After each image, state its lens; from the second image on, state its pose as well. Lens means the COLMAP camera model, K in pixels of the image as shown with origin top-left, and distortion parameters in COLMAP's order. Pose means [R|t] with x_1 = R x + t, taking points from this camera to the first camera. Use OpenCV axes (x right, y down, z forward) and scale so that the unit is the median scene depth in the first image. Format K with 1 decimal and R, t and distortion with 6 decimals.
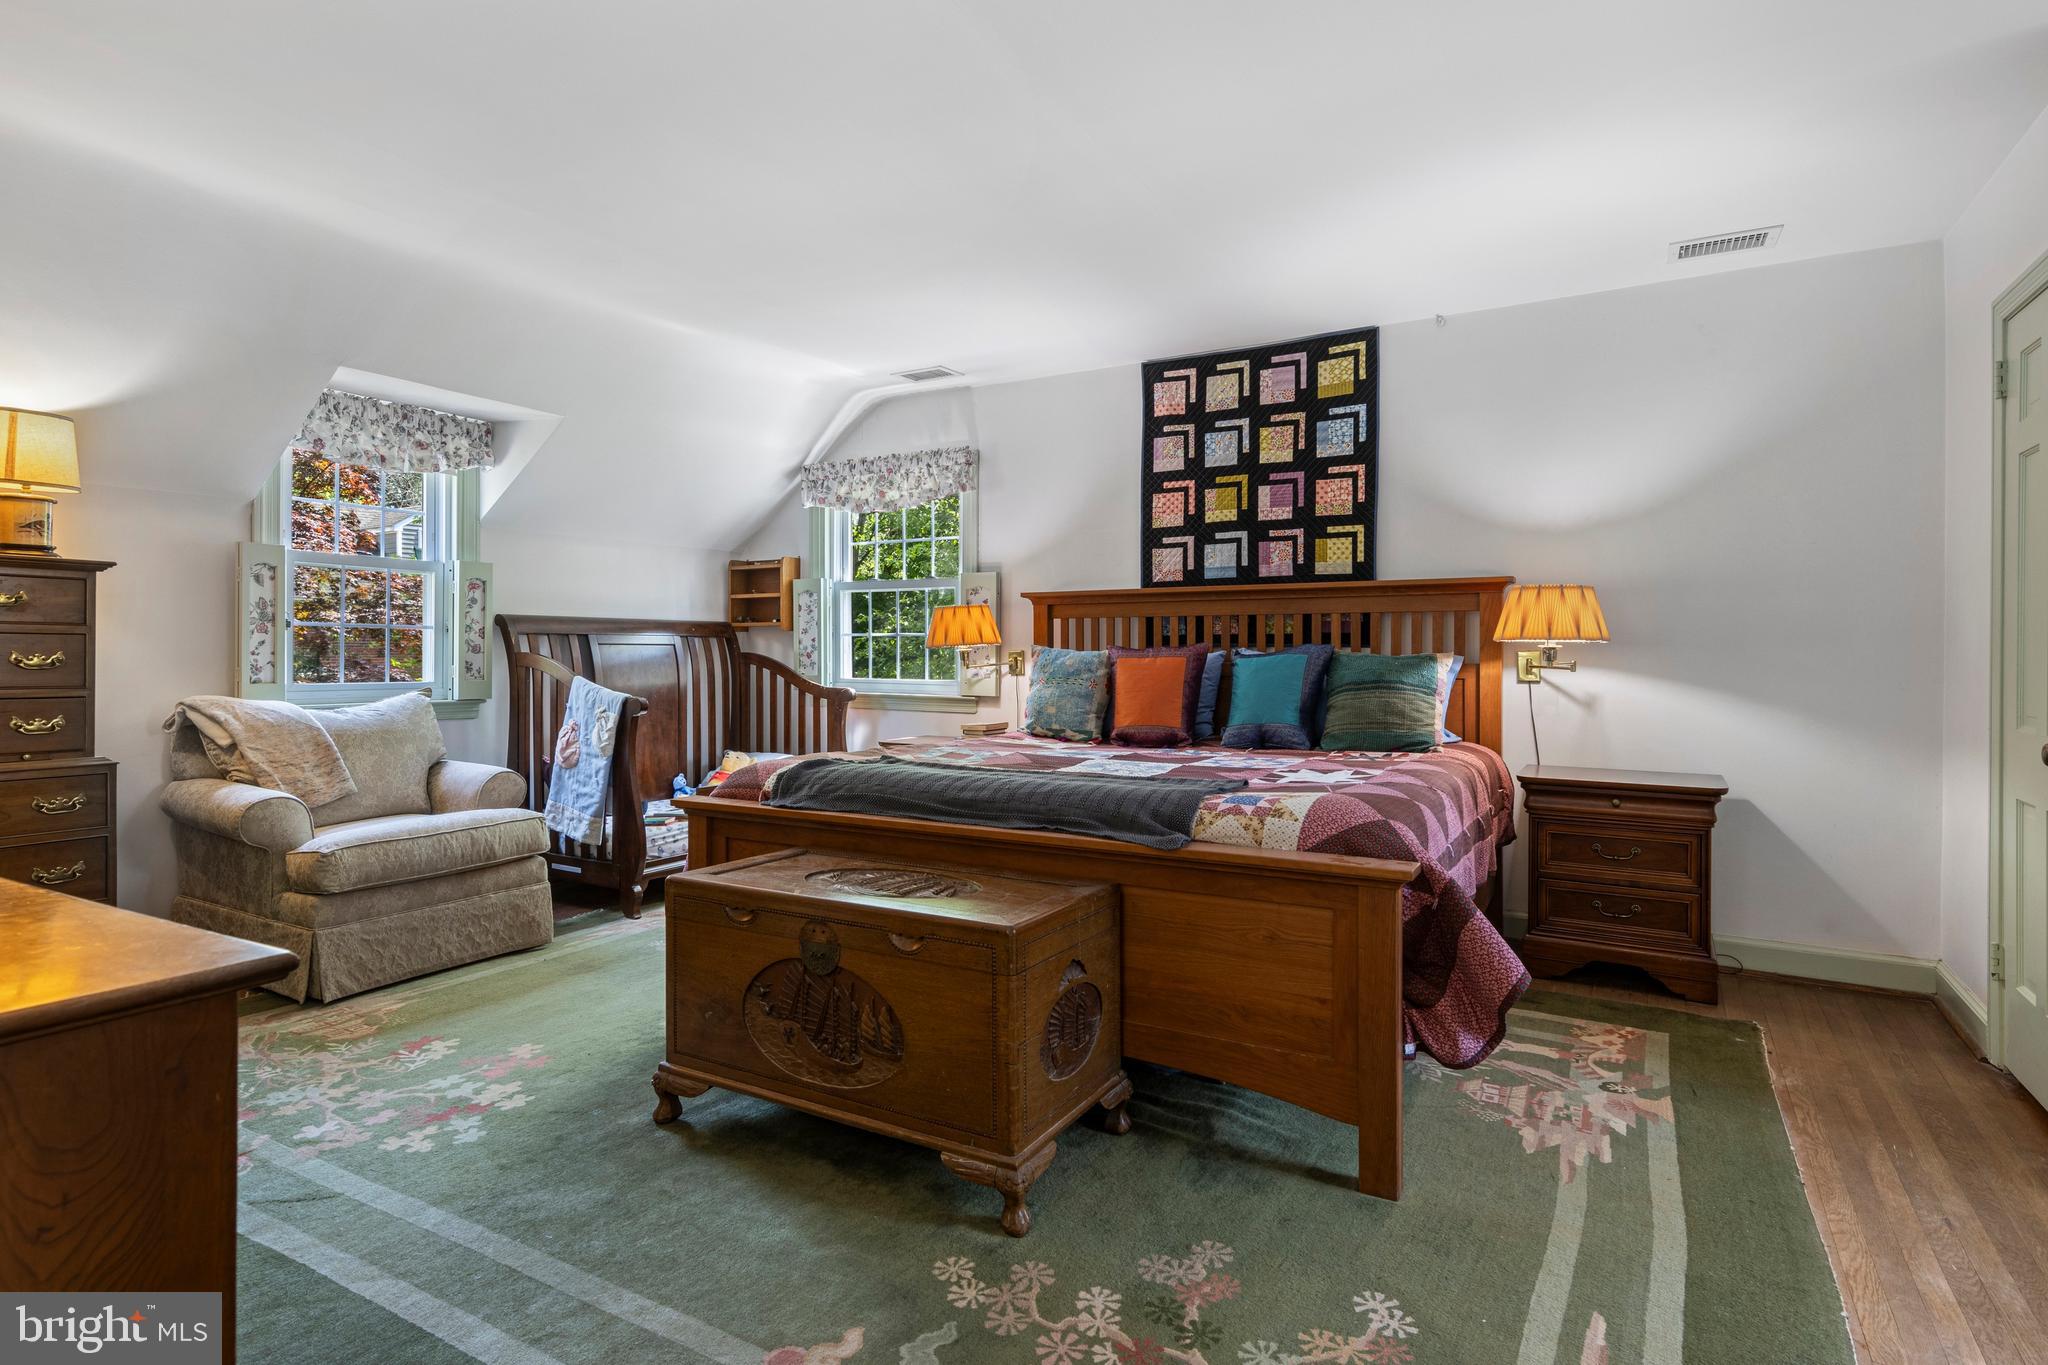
lens RADIAL K [[1046.8, 0, 1021.5], [0, 1046.8, 678.4], [0, 0, 1]] dist [0.014236, -0.005957]
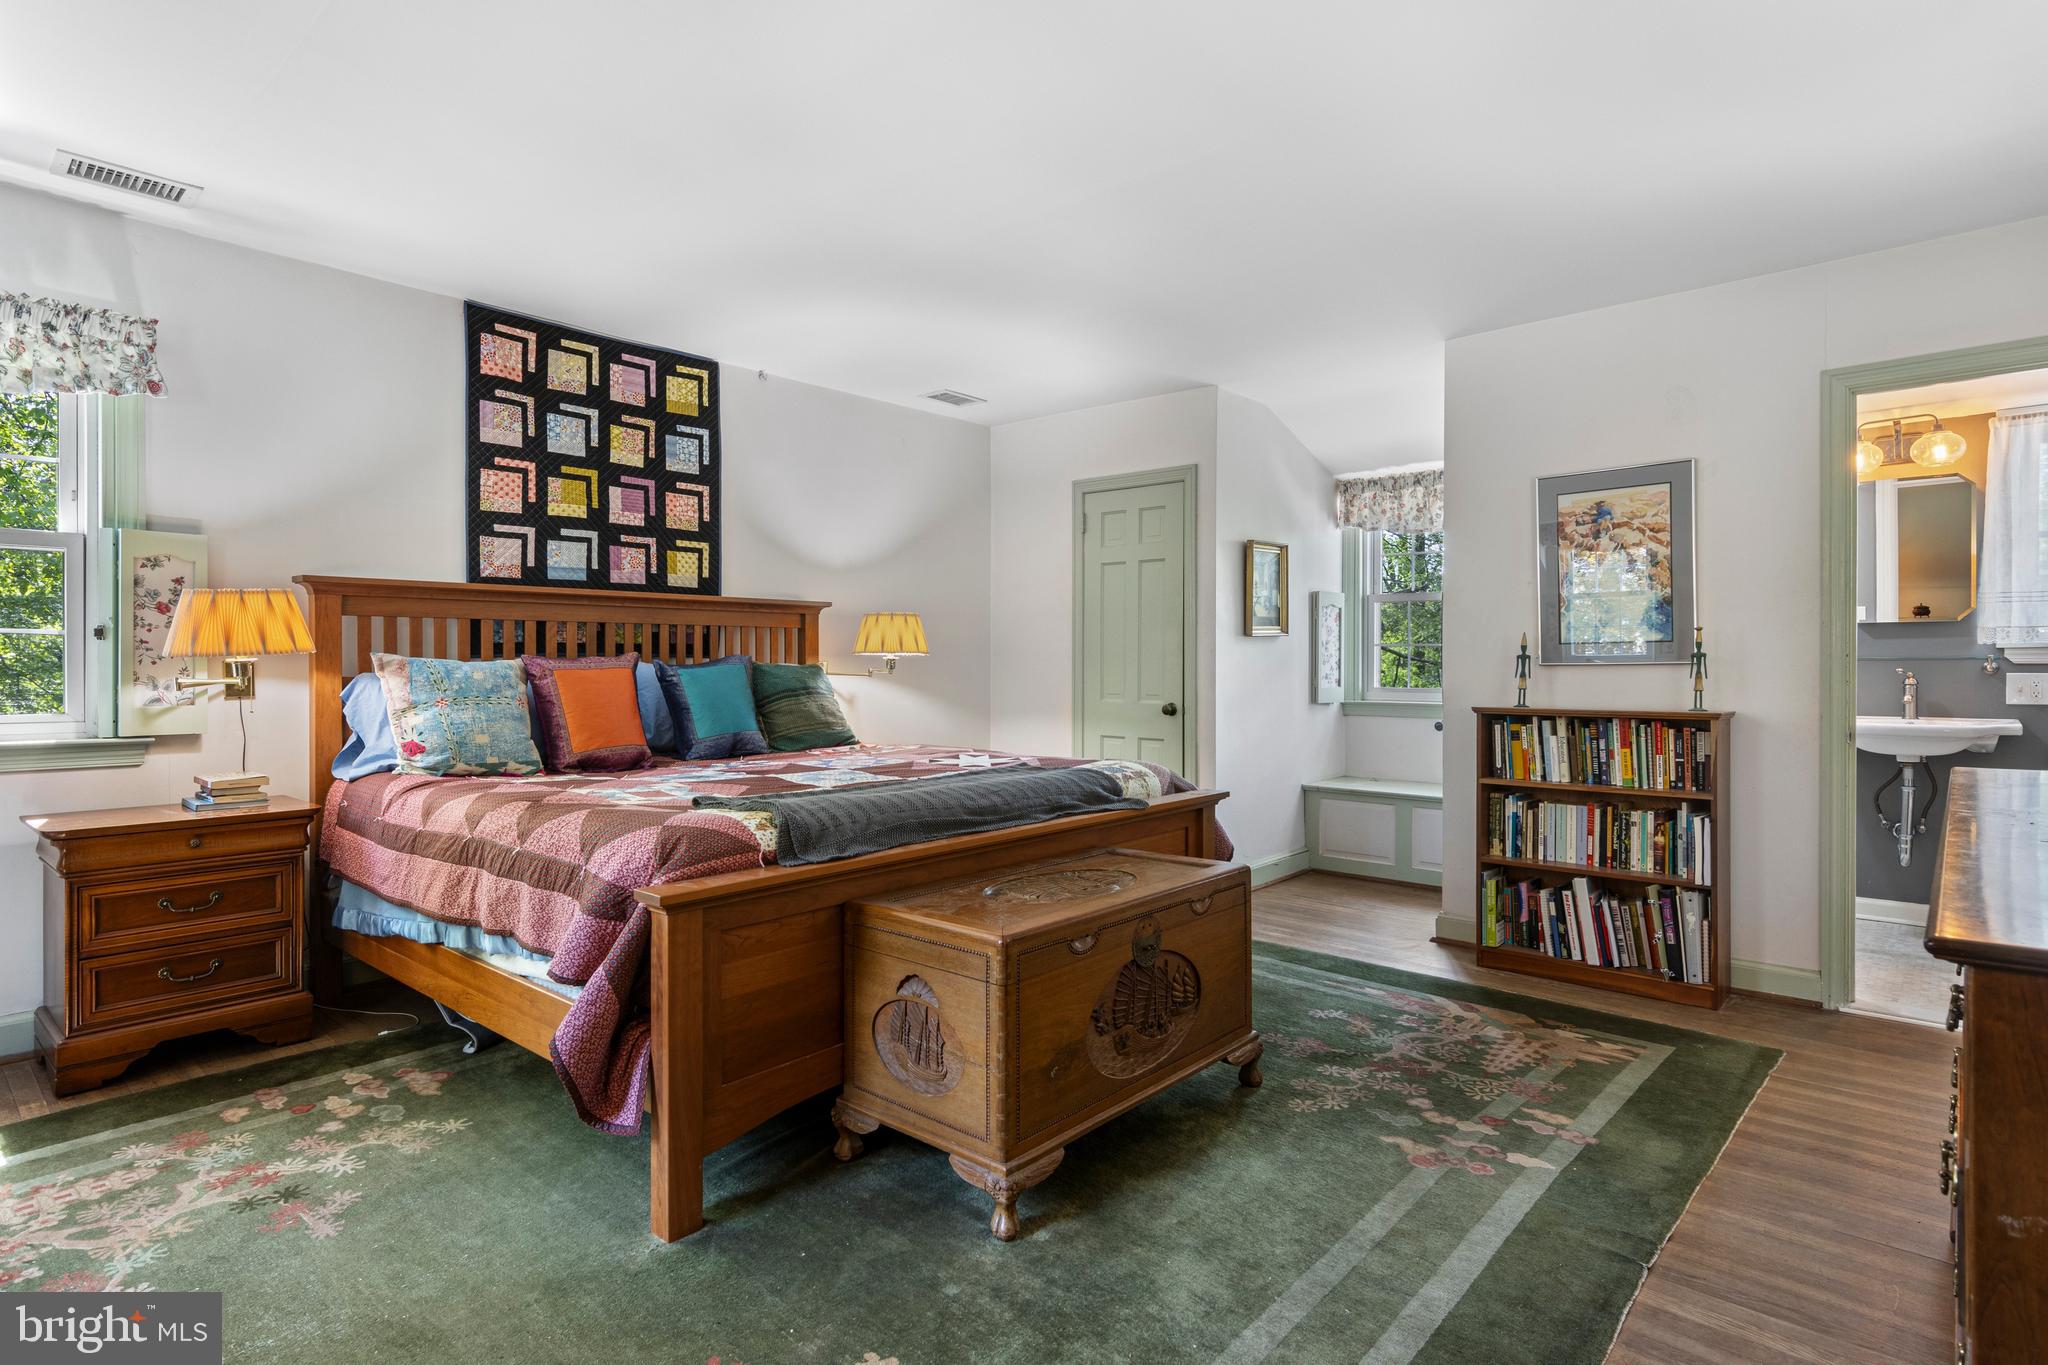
lens RADIAL K [[1056.3, 0, 1024.0], [0, 1056.3, 682.5], [0, 0, 1]] dist [0.004416, -0.000407]
pose [[0.194733, -0.018590, 0.980680, -0.645837], [0.027485, 0.999531, 0.013490, -0.010339], [-0.980471, 0.024327, 0.195153, 0.465775]]
